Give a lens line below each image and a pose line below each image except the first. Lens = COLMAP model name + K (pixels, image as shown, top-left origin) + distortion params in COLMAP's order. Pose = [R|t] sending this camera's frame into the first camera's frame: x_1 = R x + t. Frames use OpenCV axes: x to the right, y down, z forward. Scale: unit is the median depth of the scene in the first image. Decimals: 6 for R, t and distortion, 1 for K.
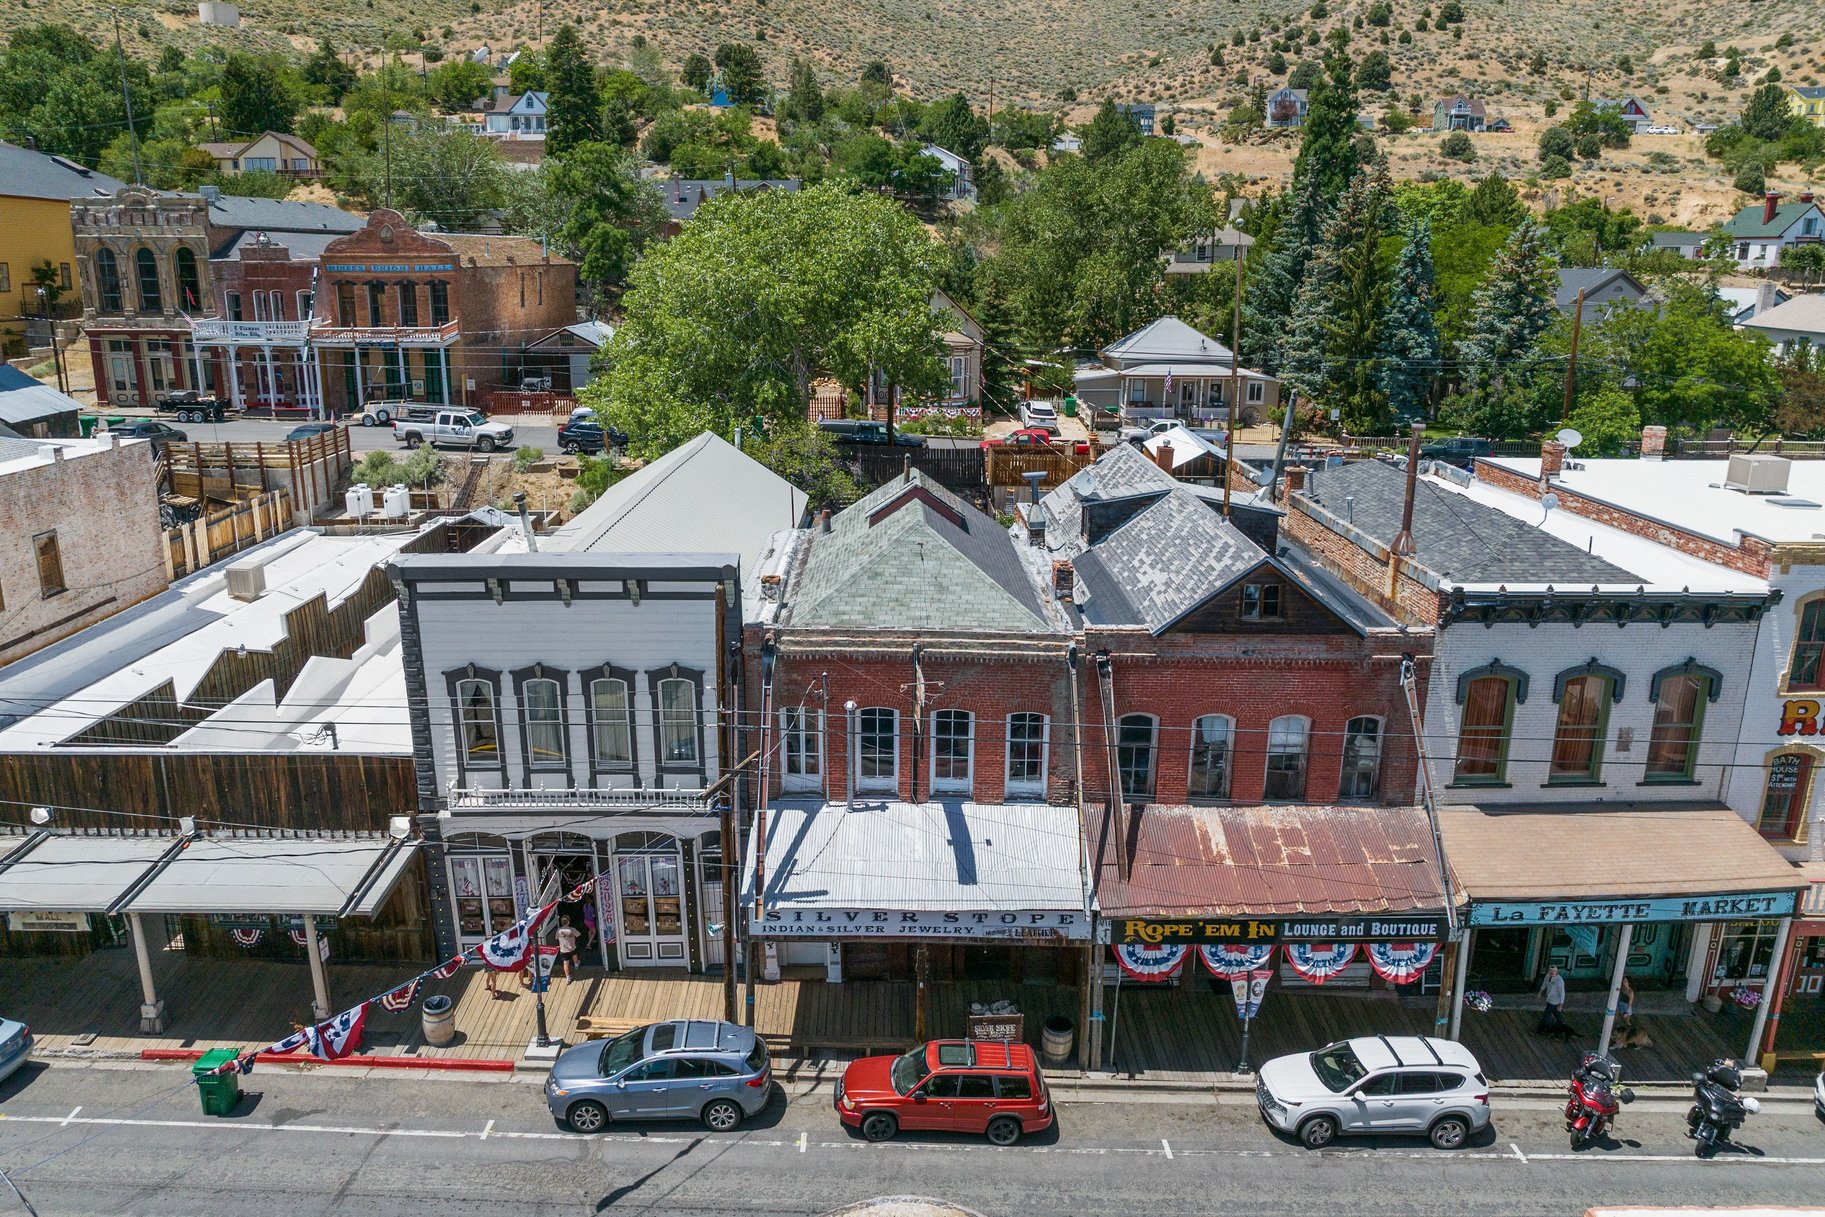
lens RADIAL K [[1283.5, 0, 910.8], [0, 1283.5, 605.6], [0, 0, 1]] dist [-0.048987, 0.017701]
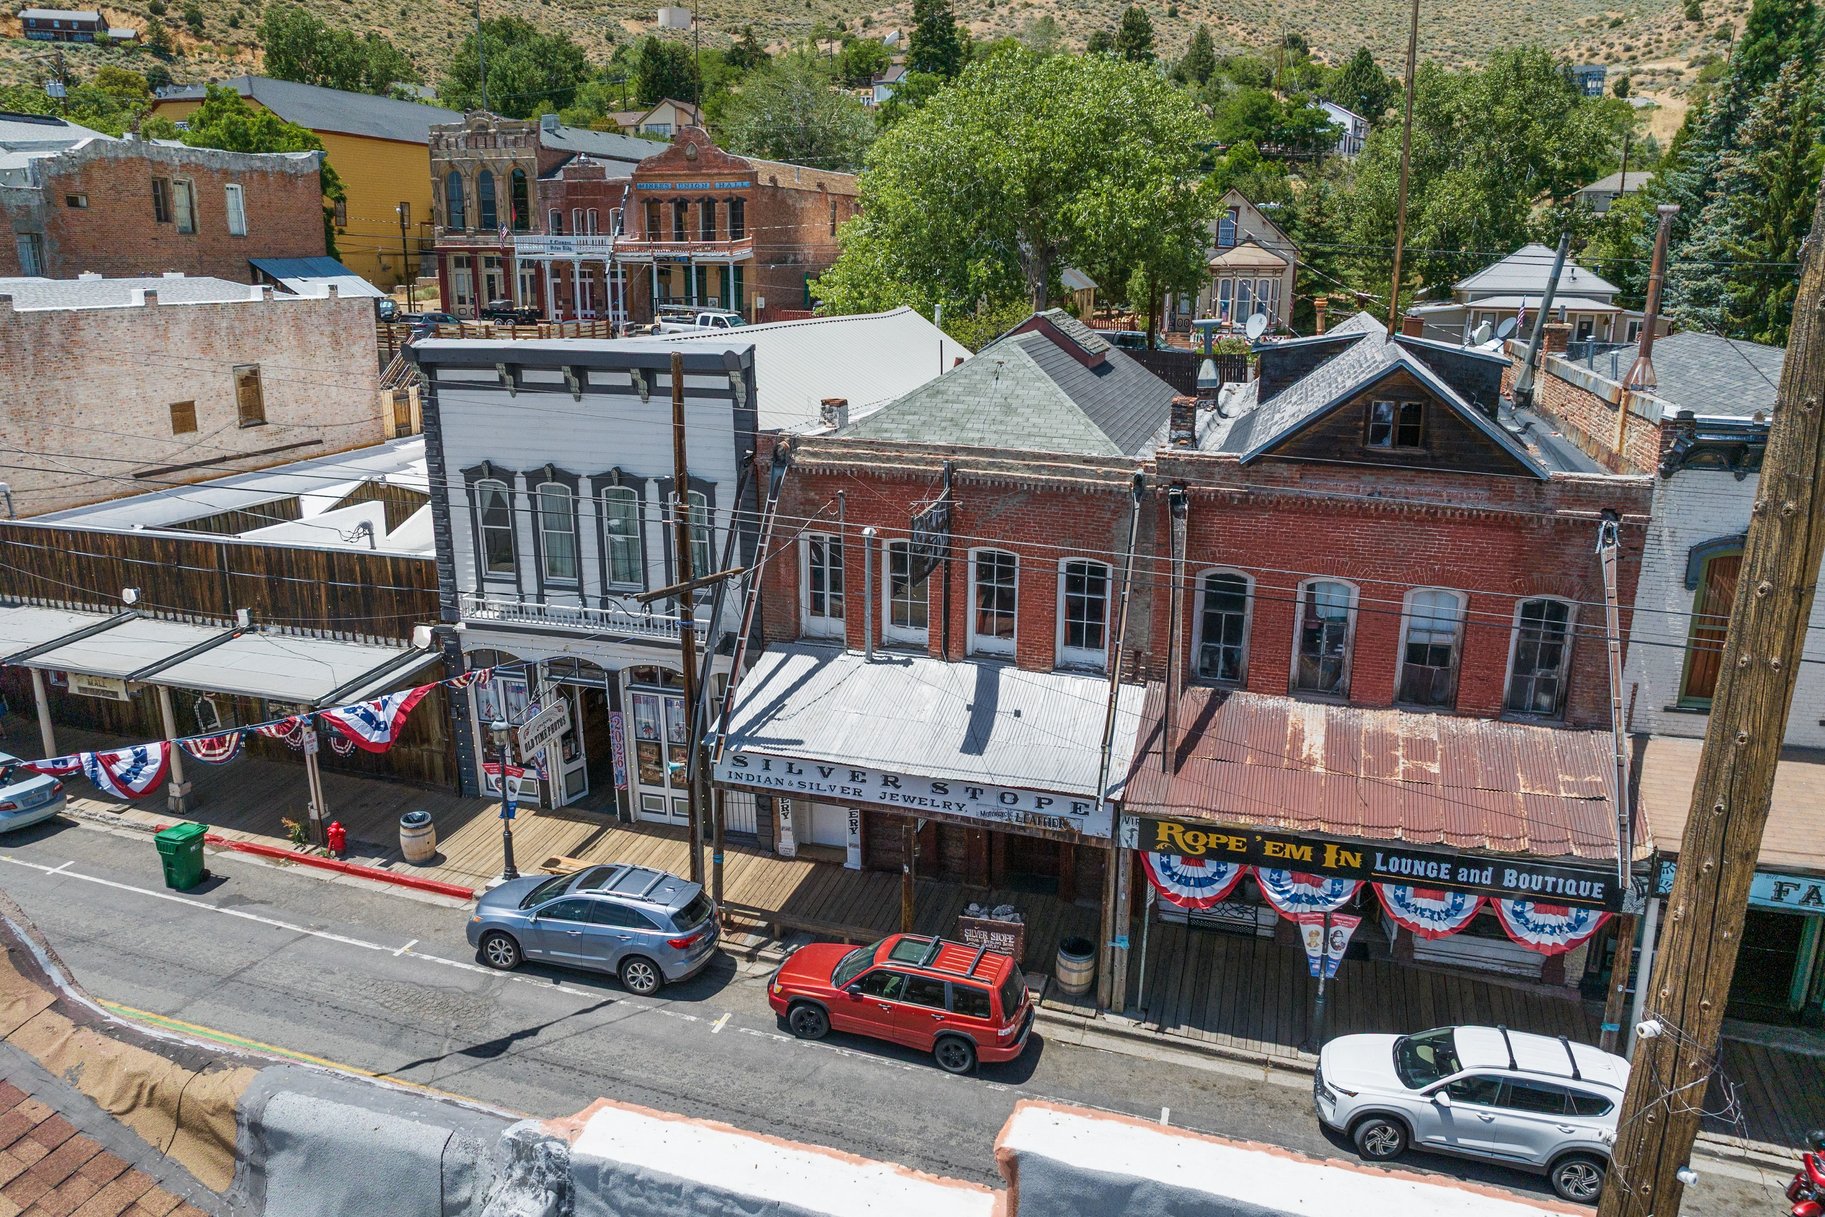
lens RADIAL K [[1283.5, 0, 911.9], [0, 1283.5, 605.9], [0, 0, 1]] dist [-0.048987, 0.017701]
pose [[0.950837, 0.079999, -0.299181, 0.230926], [-0.079911, 0.996723, 0.012550, 0.111778], [0.299205, 0.011975, 0.954114, 0.204740]]
